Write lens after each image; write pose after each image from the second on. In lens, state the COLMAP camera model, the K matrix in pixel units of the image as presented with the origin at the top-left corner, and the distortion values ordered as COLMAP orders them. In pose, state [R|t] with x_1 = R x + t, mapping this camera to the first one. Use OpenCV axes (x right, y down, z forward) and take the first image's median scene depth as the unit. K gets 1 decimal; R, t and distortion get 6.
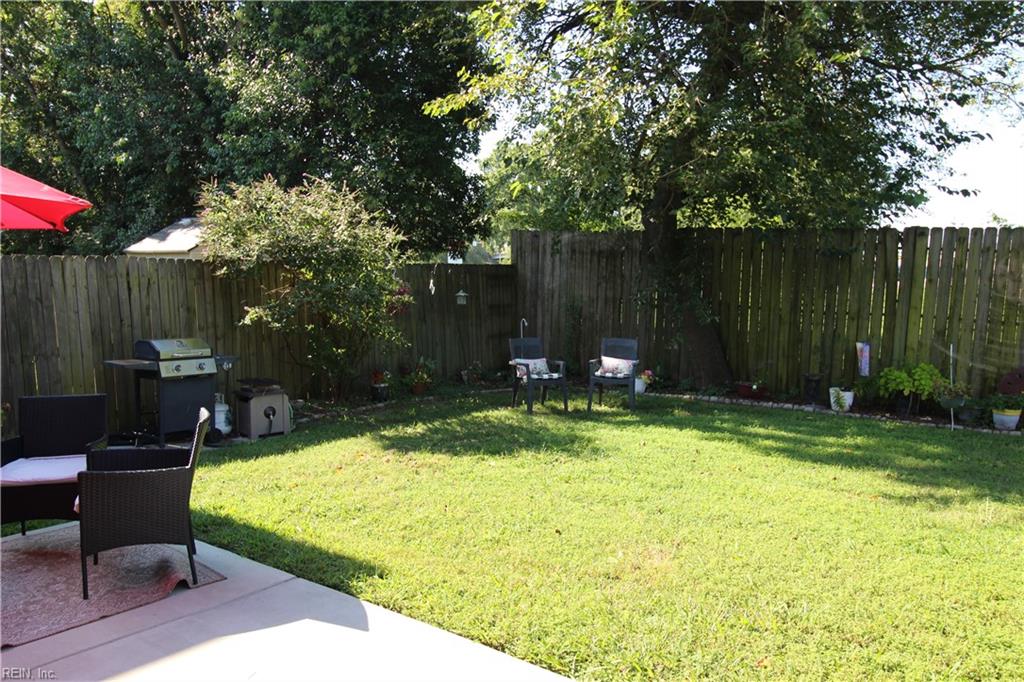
lens RADIAL K [[798.1, 0, 522.9], [0, 798.1, 342.5], [0, 0, 1]] dist [0.007837, -0.009937]
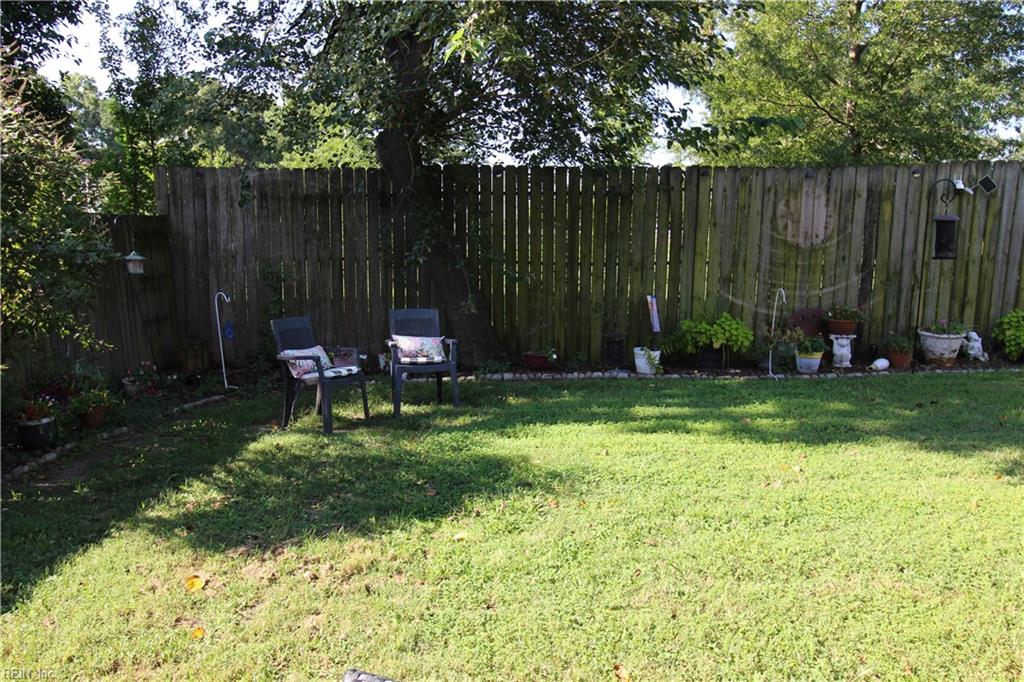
lens RADIAL K [[798.1, 0, 522.9], [0, 798.1, 342.5], [0, 0, 1]] dist [0.007837, -0.009937]
pose [[0.822955, -0.092063, 0.560597, -0.220784], [0.072242, 0.995730, 0.057470, -0.009722], [-0.563494, -0.006797, 0.826092, 0.367944]]
